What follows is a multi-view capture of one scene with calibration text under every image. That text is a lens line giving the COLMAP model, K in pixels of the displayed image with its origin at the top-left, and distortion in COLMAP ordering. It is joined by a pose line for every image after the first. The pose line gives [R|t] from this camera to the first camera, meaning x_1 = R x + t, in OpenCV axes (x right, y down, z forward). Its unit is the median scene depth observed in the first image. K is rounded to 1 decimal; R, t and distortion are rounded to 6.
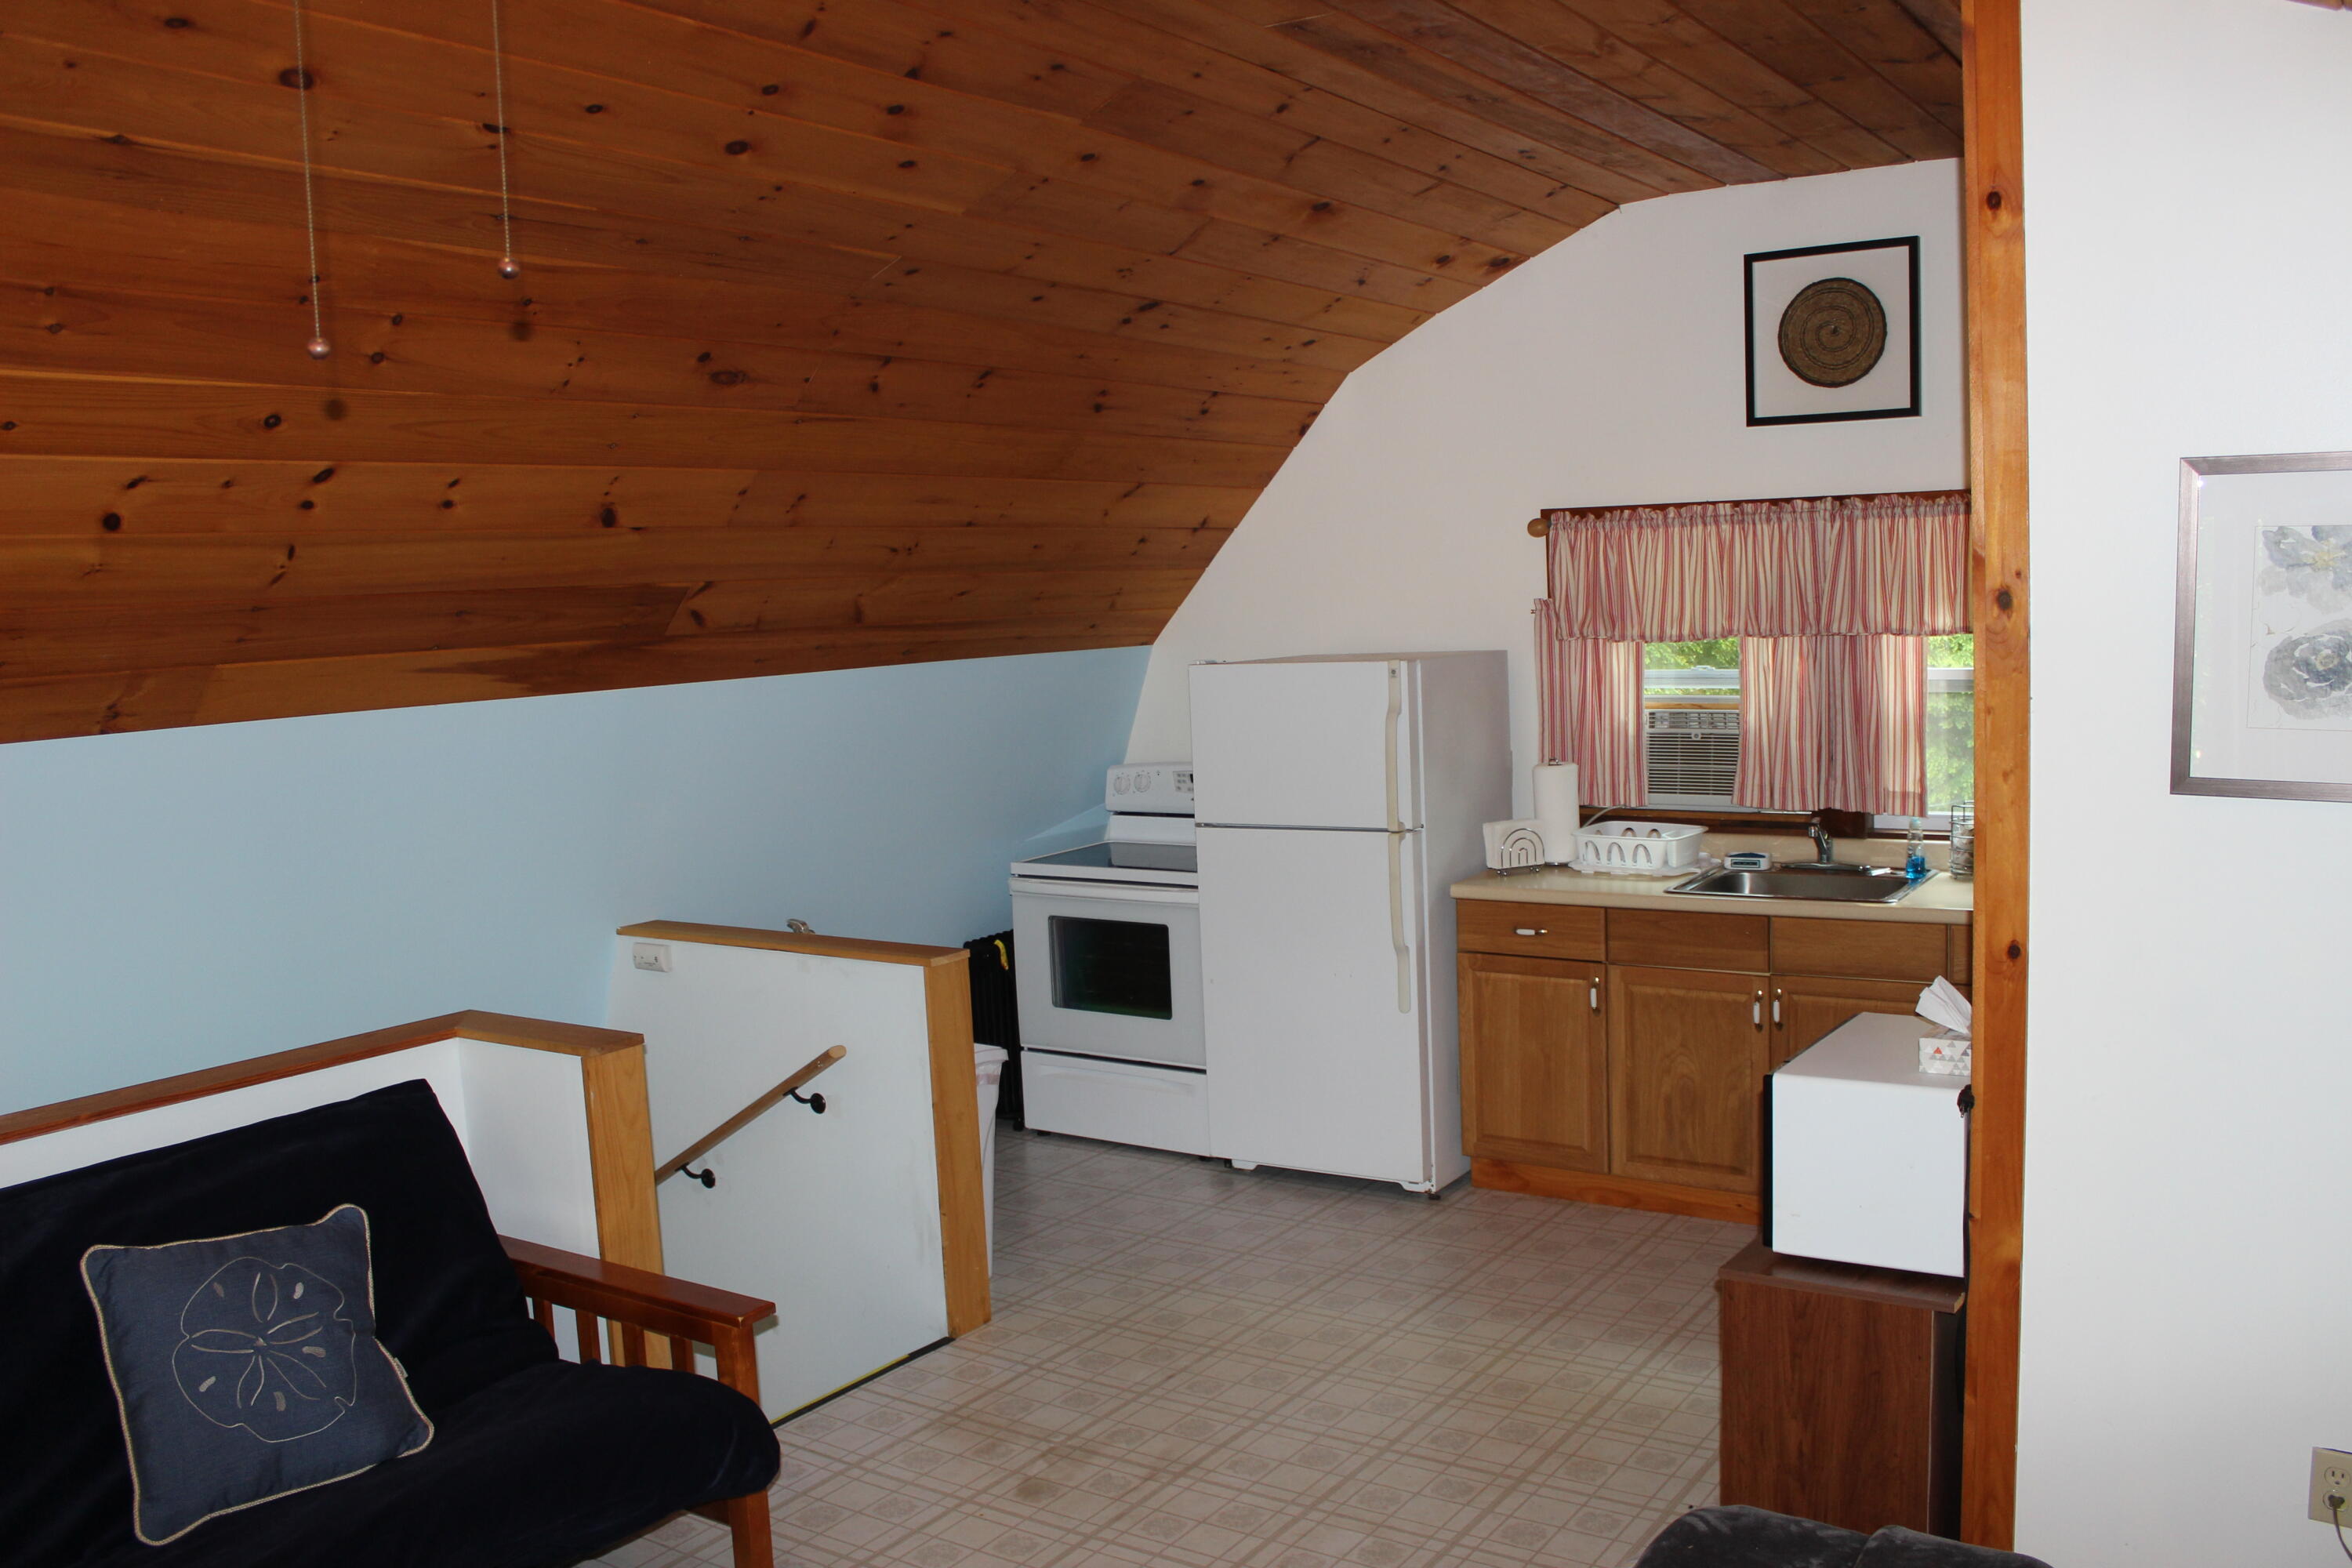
lens RADIAL K [[1963.3, 0, 1181.5], [0, 1963.3, 794.9], [0, 0, 1]] dist [-0.154950, 0.136555]
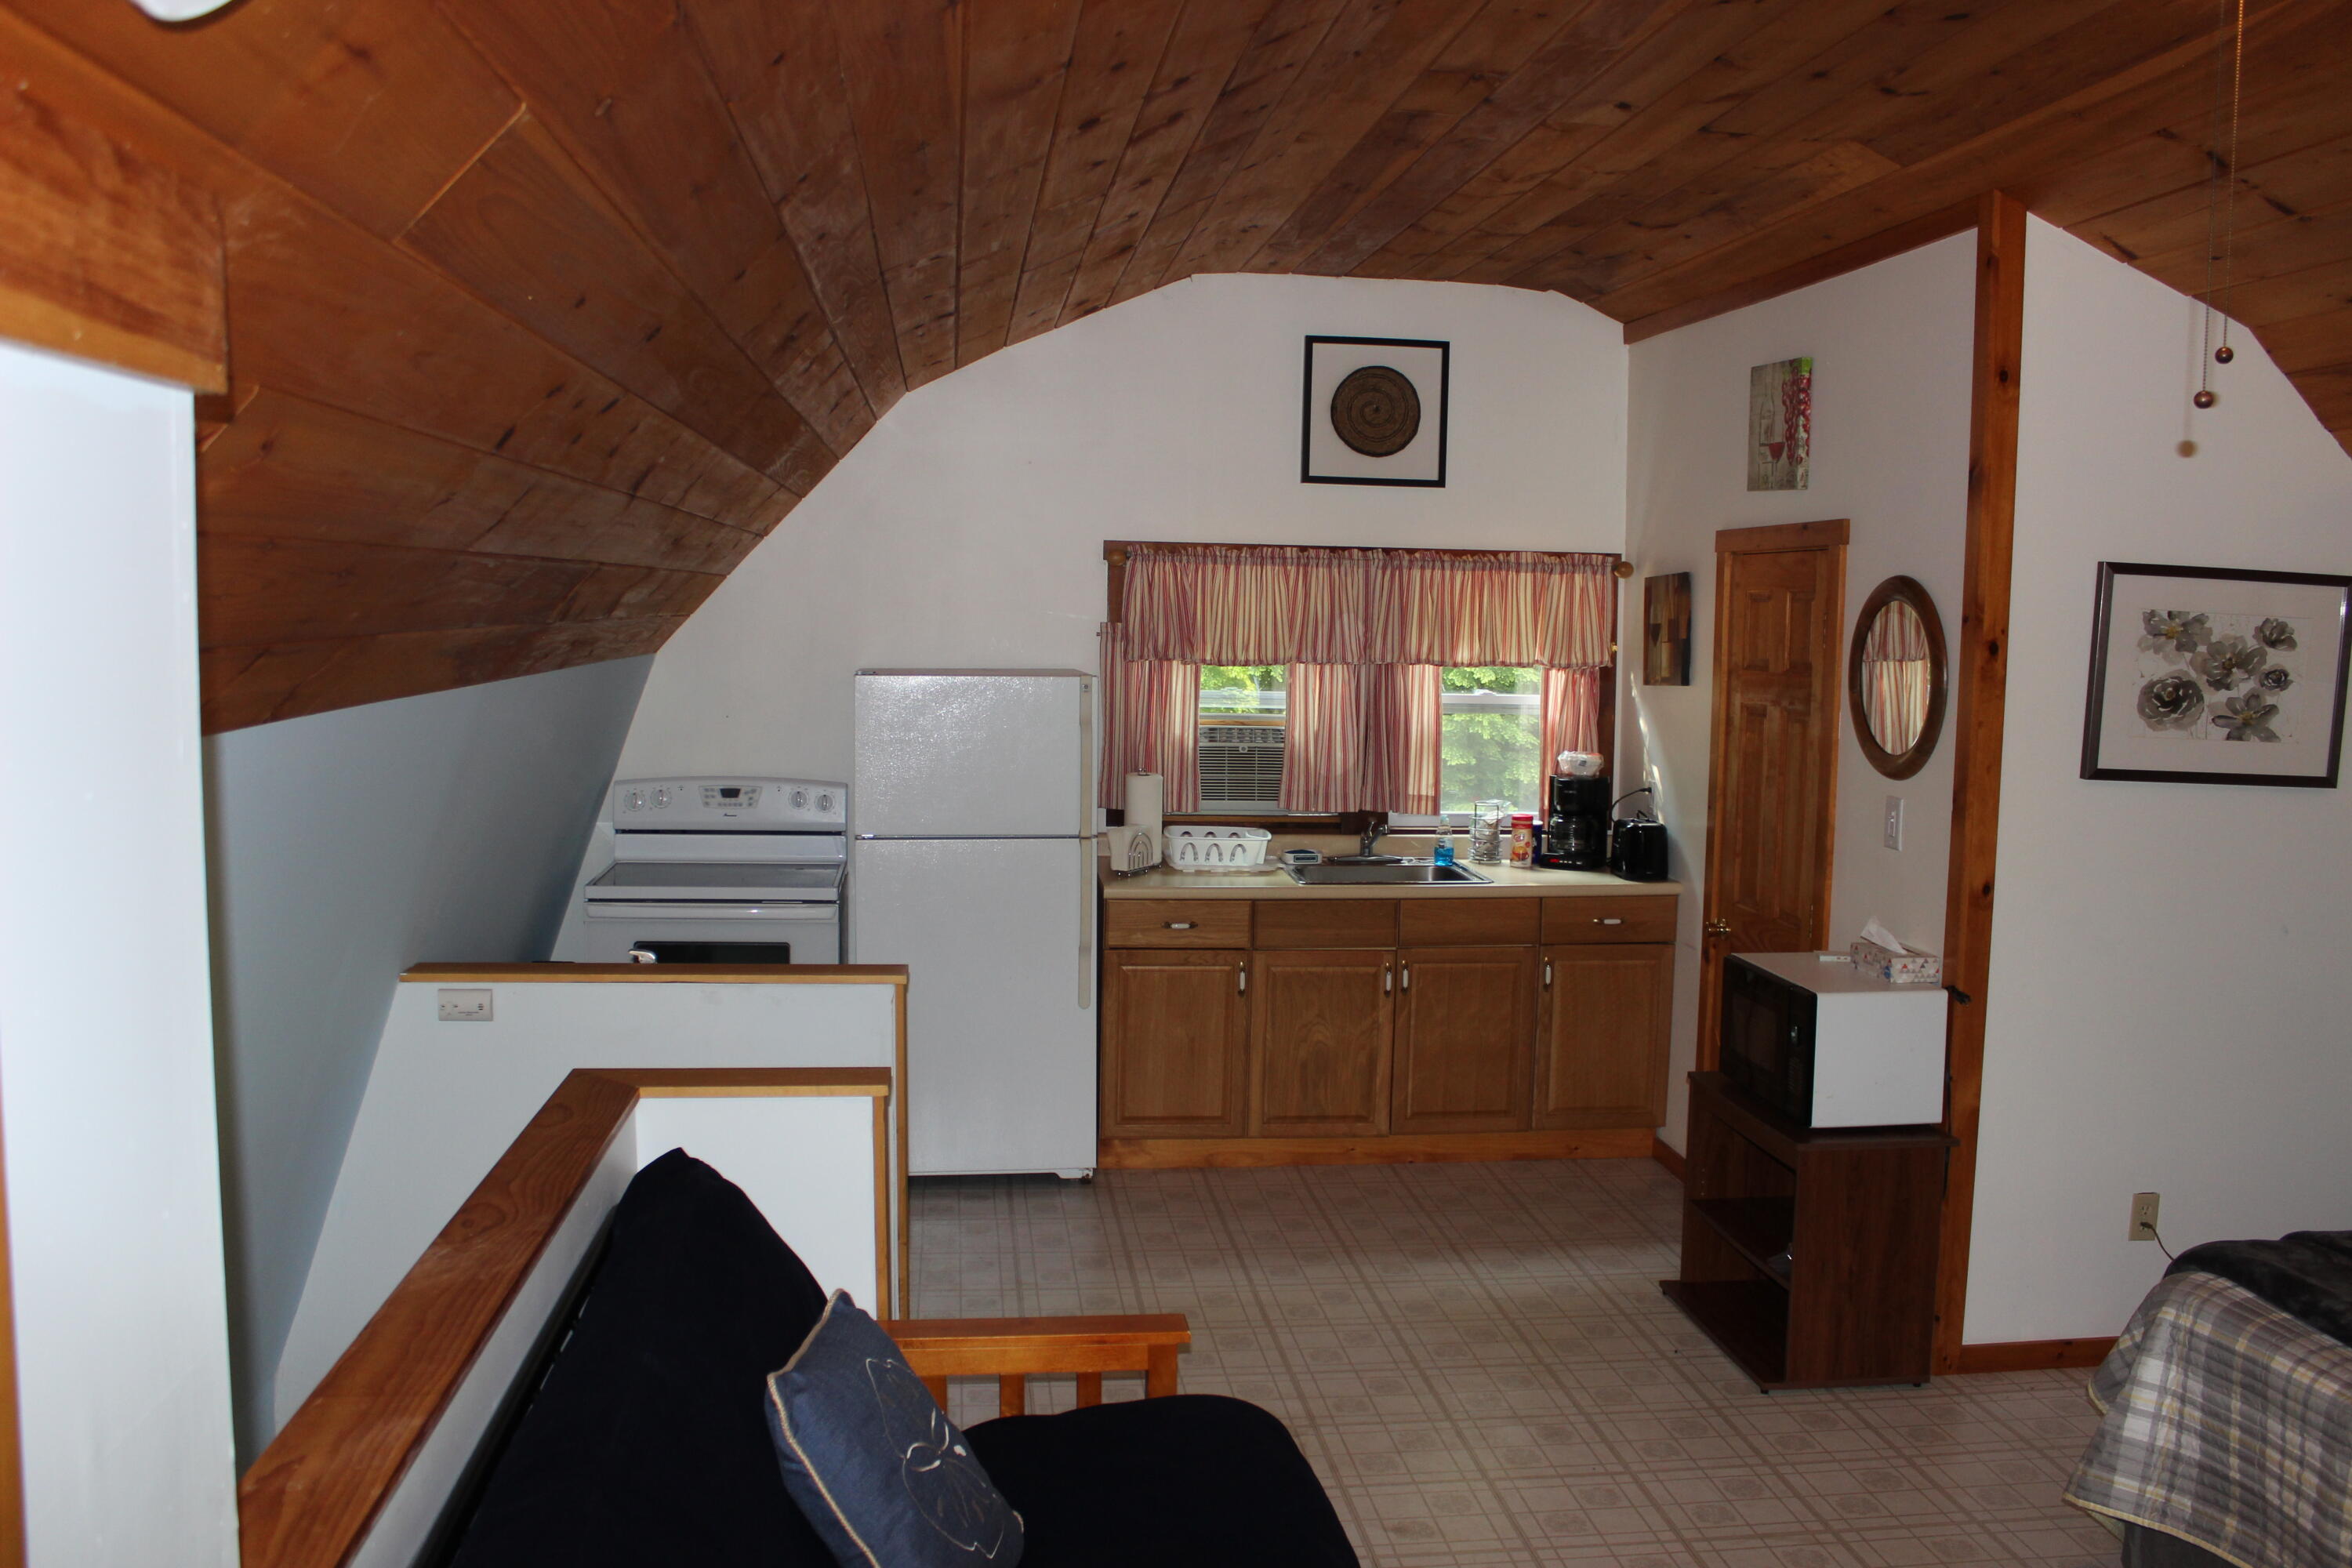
lens RADIAL K [[1963.3, 0, 1182.2], [0, 1963.3, 789.0], [0, 0, 1]] dist [-0.154950, 0.136555]
pose [[0.765500, -0.008075, 0.643385, -0.536124], [0.019388, 0.999757, -0.010519, 0.004753], [-0.643143, 0.020526, 0.765471, 0.152710]]
